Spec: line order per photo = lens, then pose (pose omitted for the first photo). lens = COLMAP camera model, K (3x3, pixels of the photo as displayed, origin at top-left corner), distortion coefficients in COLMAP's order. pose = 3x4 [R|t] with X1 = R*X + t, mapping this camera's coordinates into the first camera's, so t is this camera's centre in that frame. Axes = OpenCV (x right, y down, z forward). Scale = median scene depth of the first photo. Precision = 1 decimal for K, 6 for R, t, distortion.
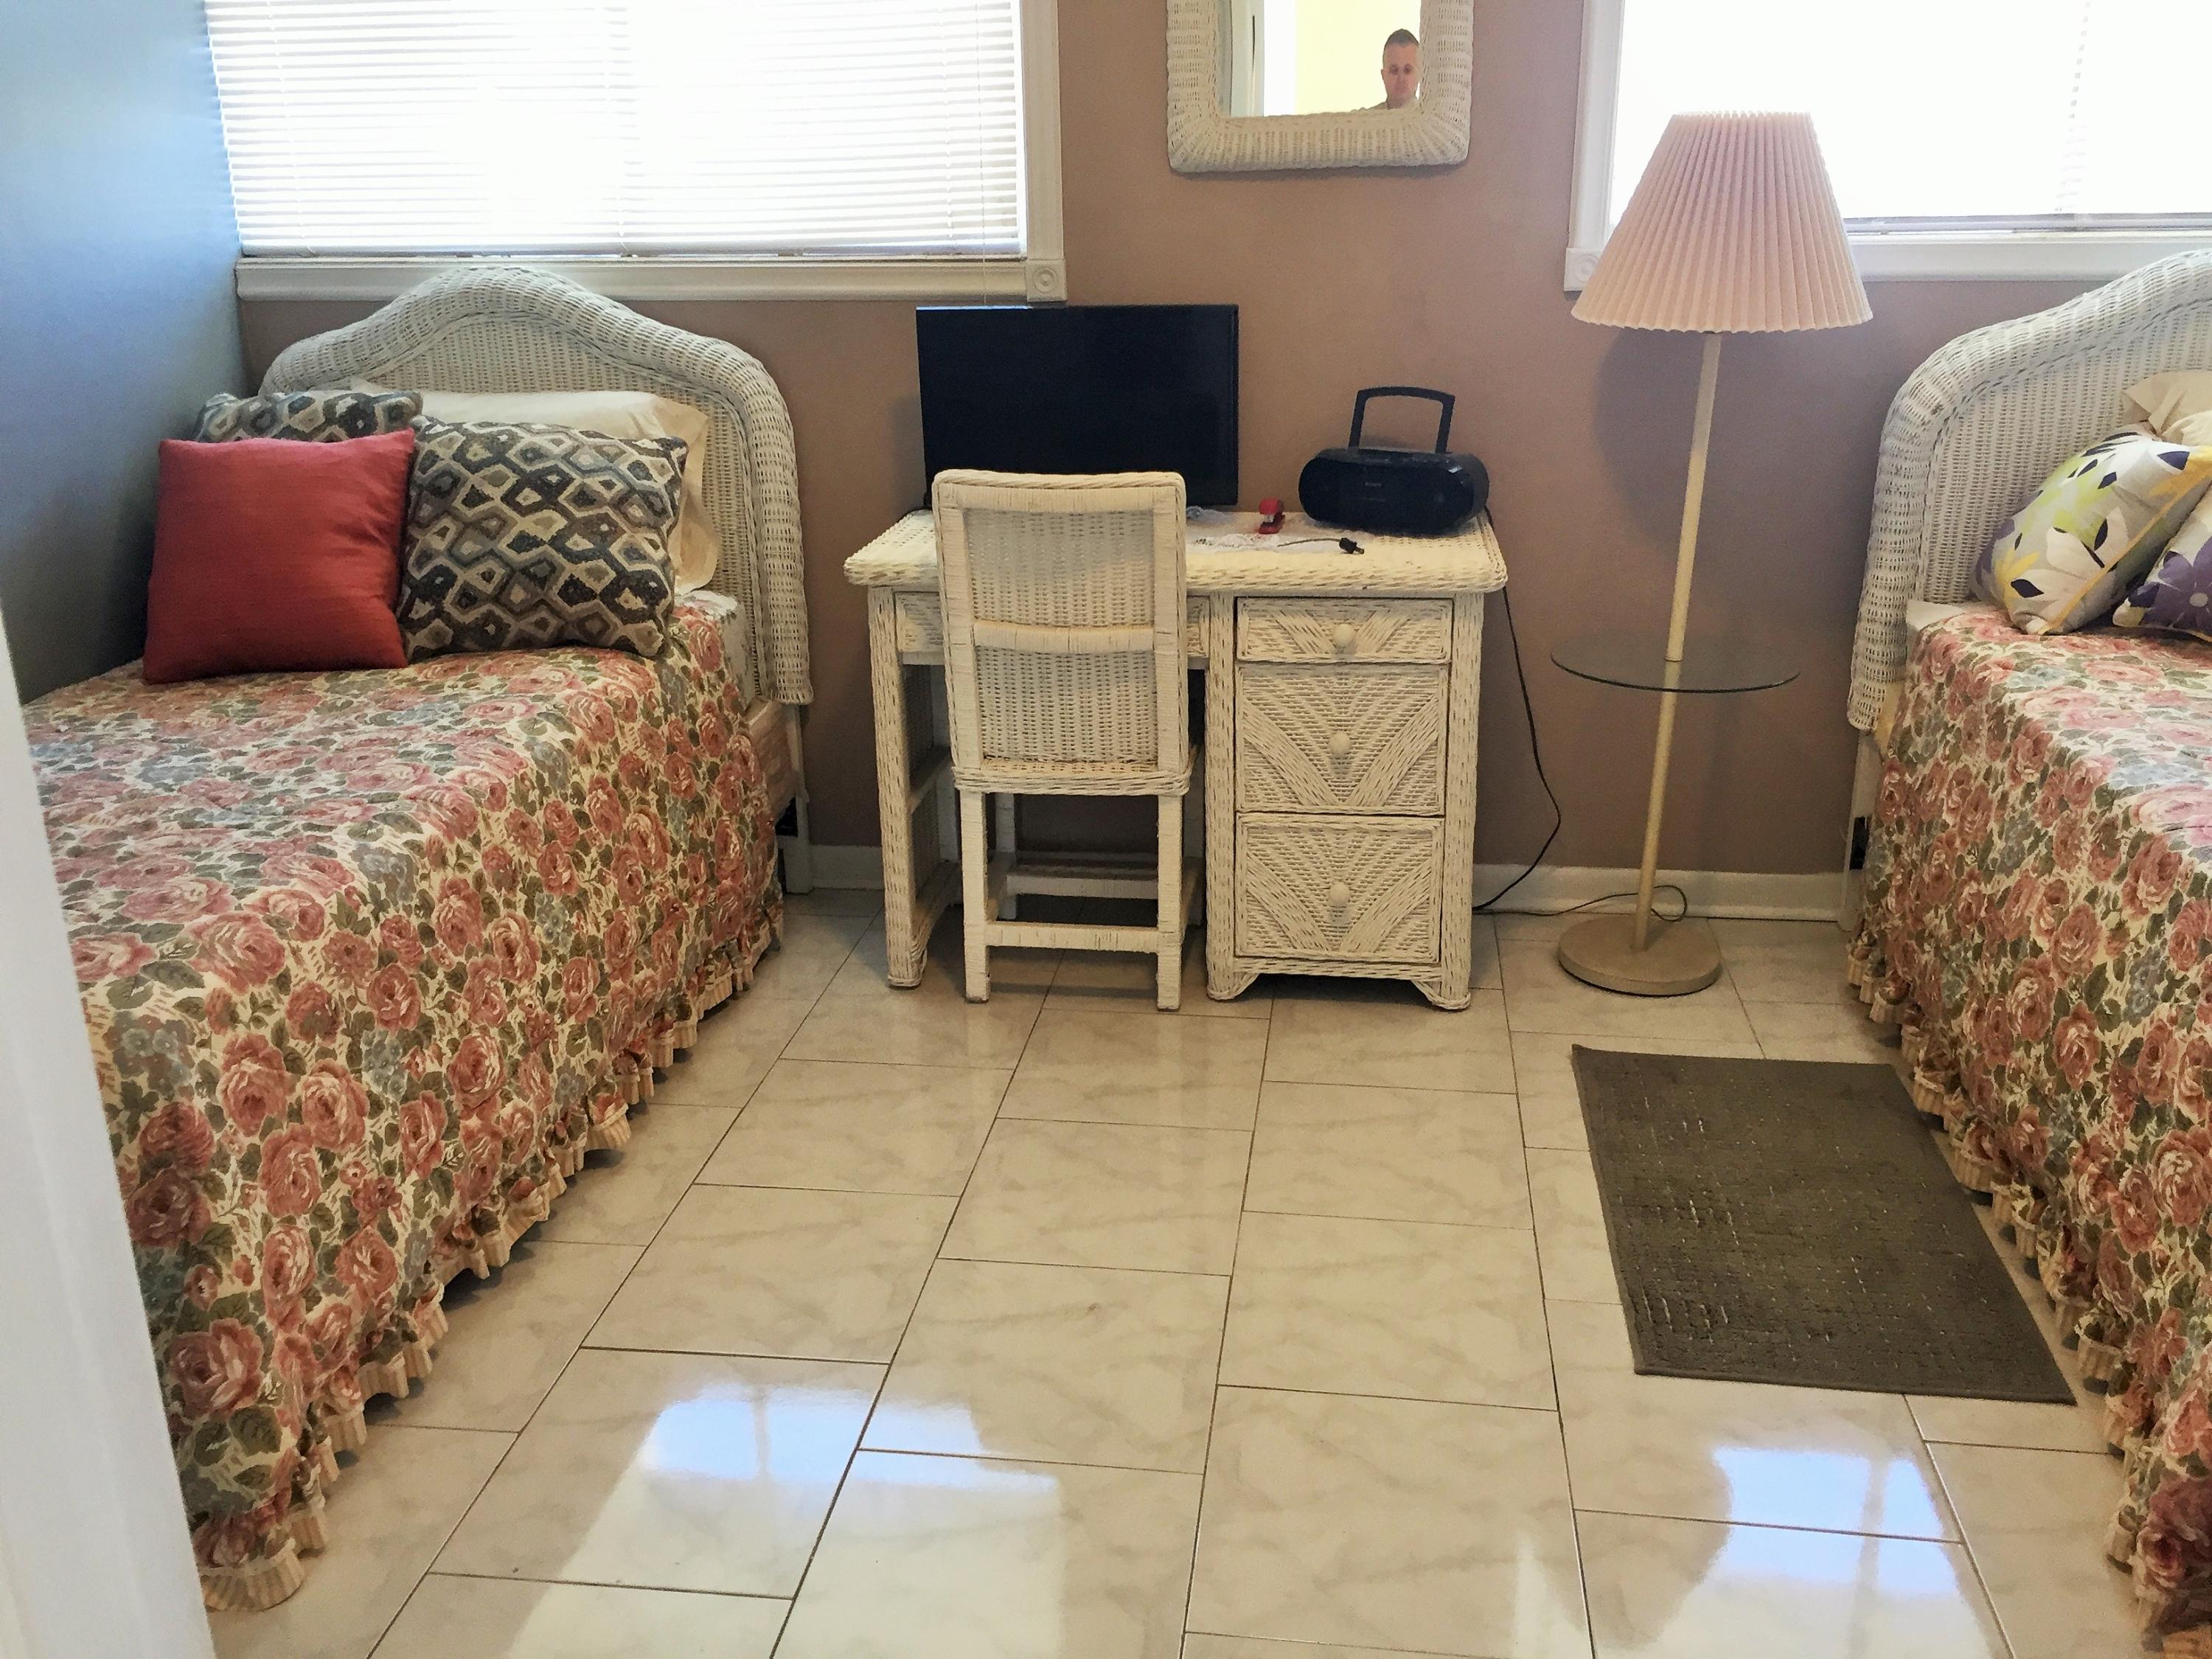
lens RADIAL K [[1885.4, 0, 1112.6], [0, 1885.4, 830.3], [0, 0, 1]] dist [0.093766, -0.115602]
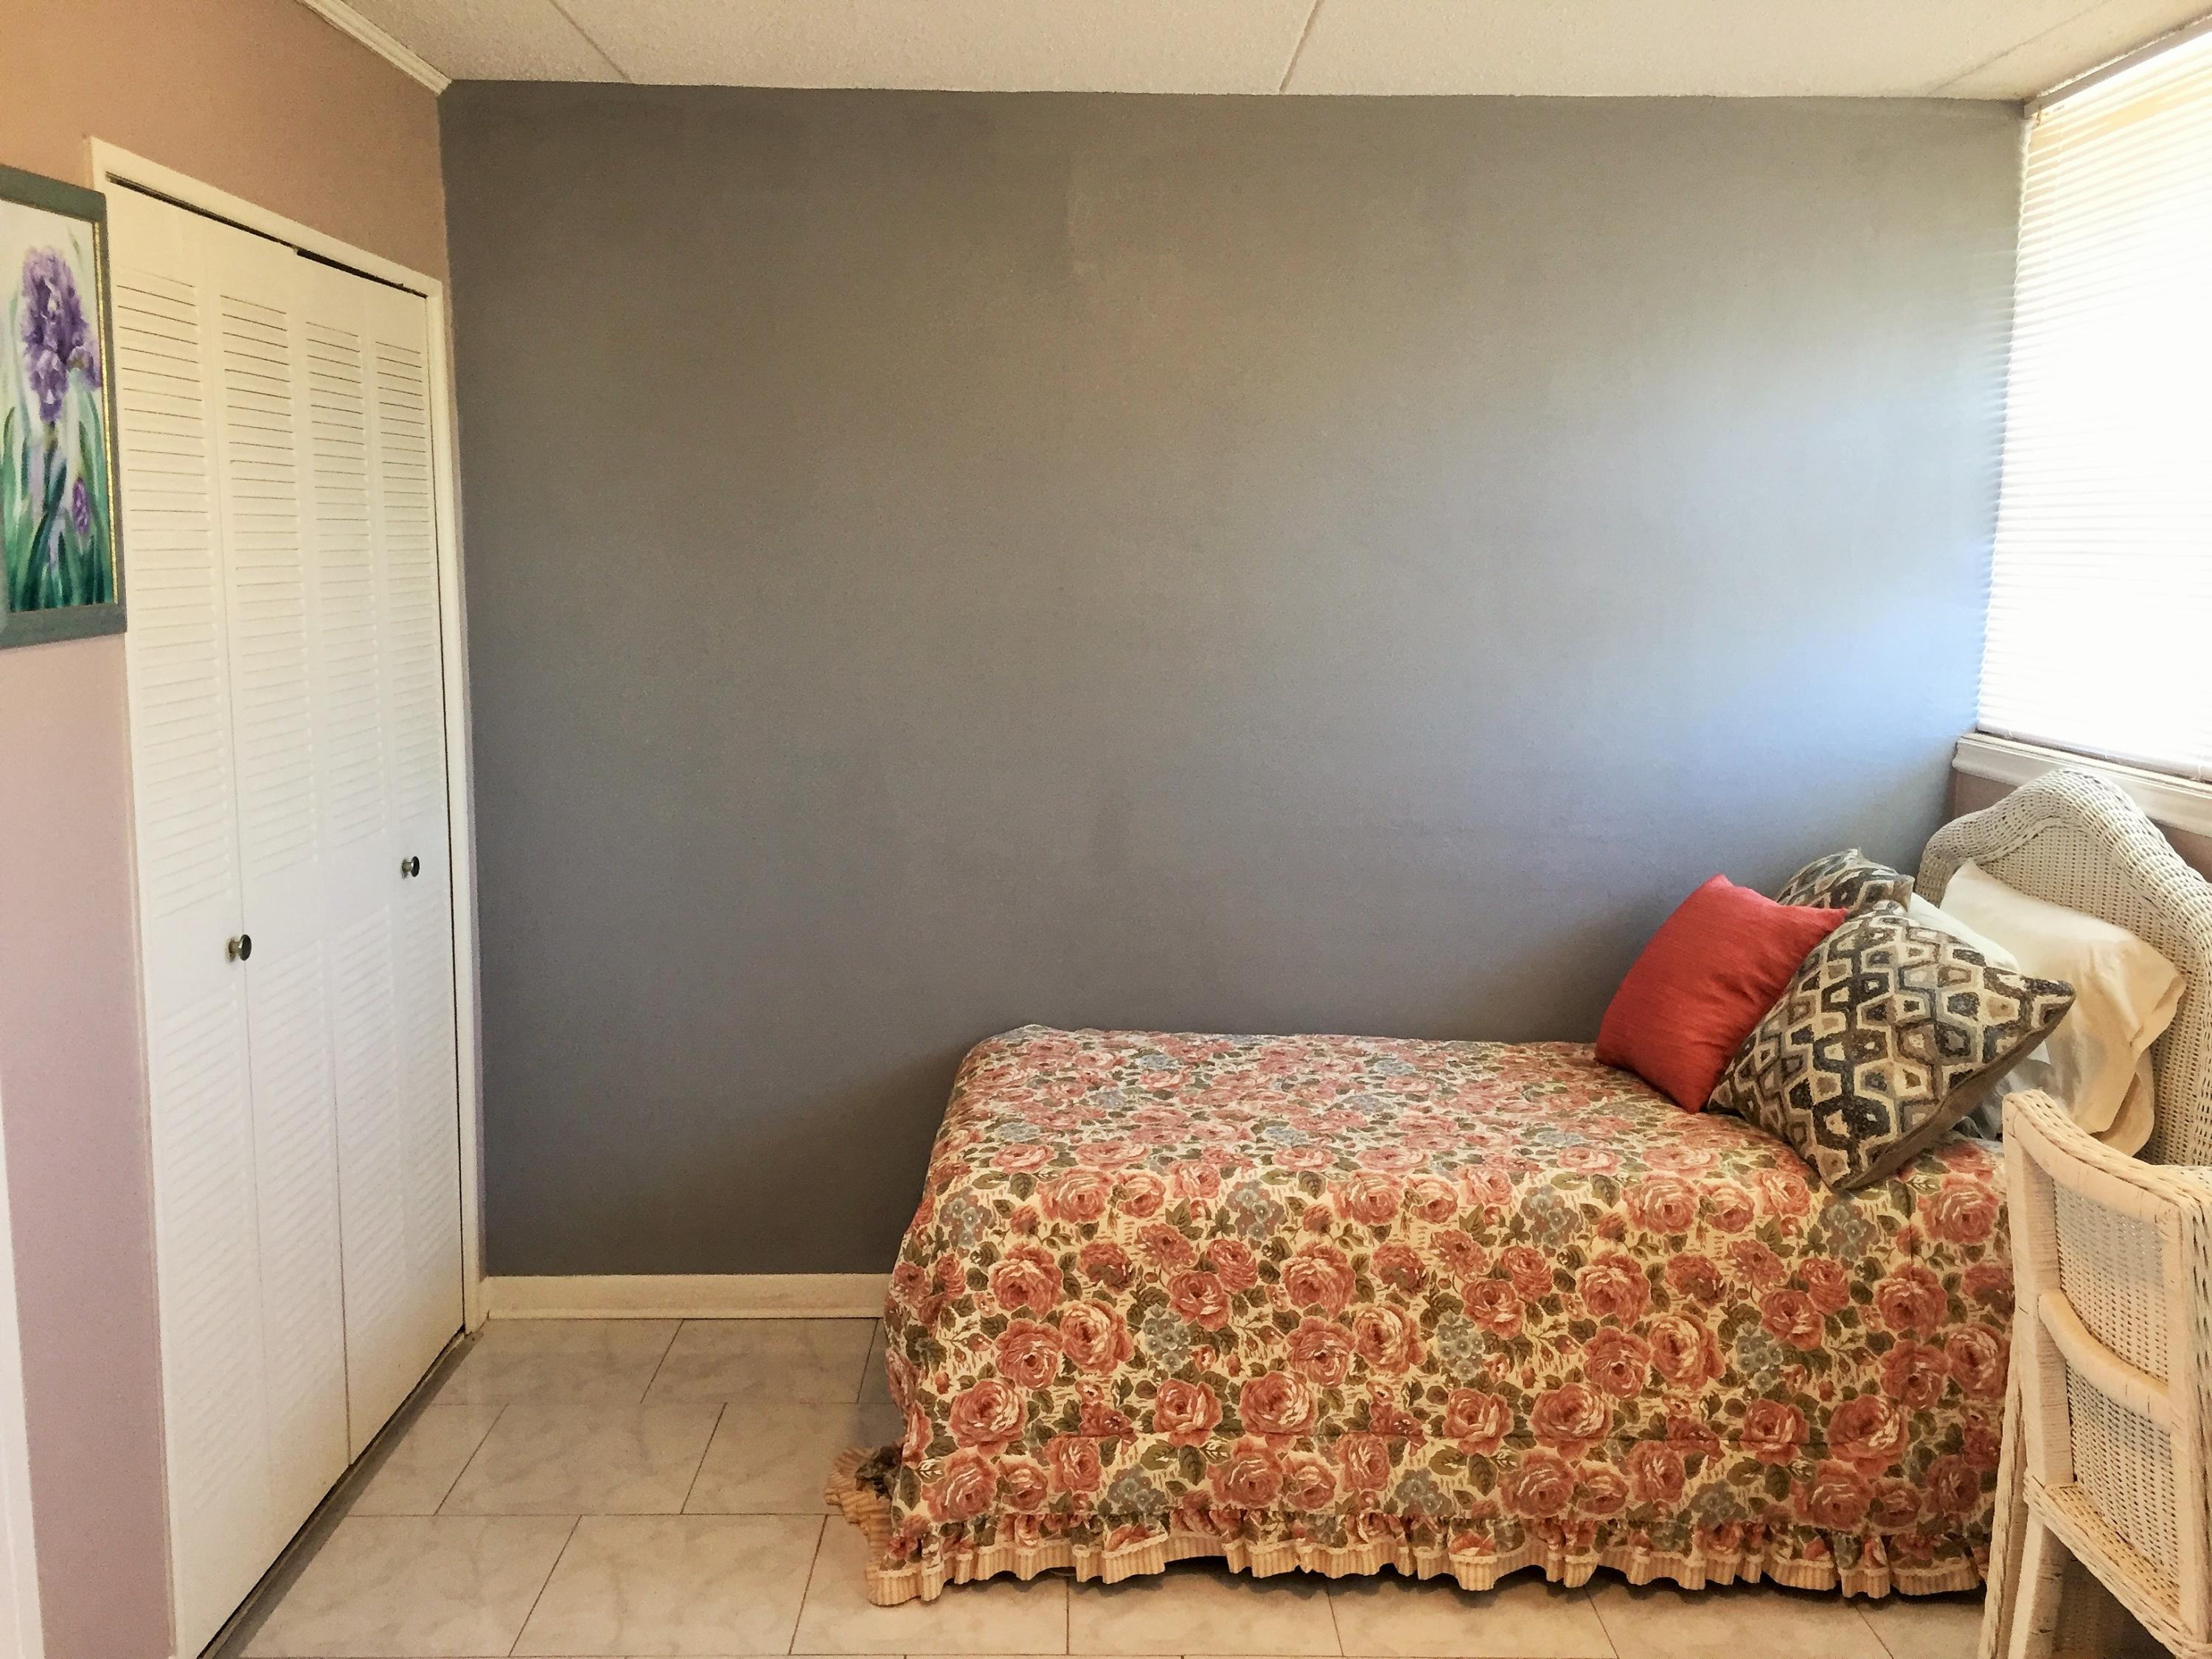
lens RADIAL K [[1885.4, 0, 1111.2], [0, 1885.4, 829.3], [0, 0, 1]] dist [0.093766, -0.115602]
pose [[0.144810, 0.167105, -0.975247, 0.786438], [-0.343770, 0.932733, 0.108775, -0.317352], [0.927821, 0.319508, 0.192515, 0.600406]]
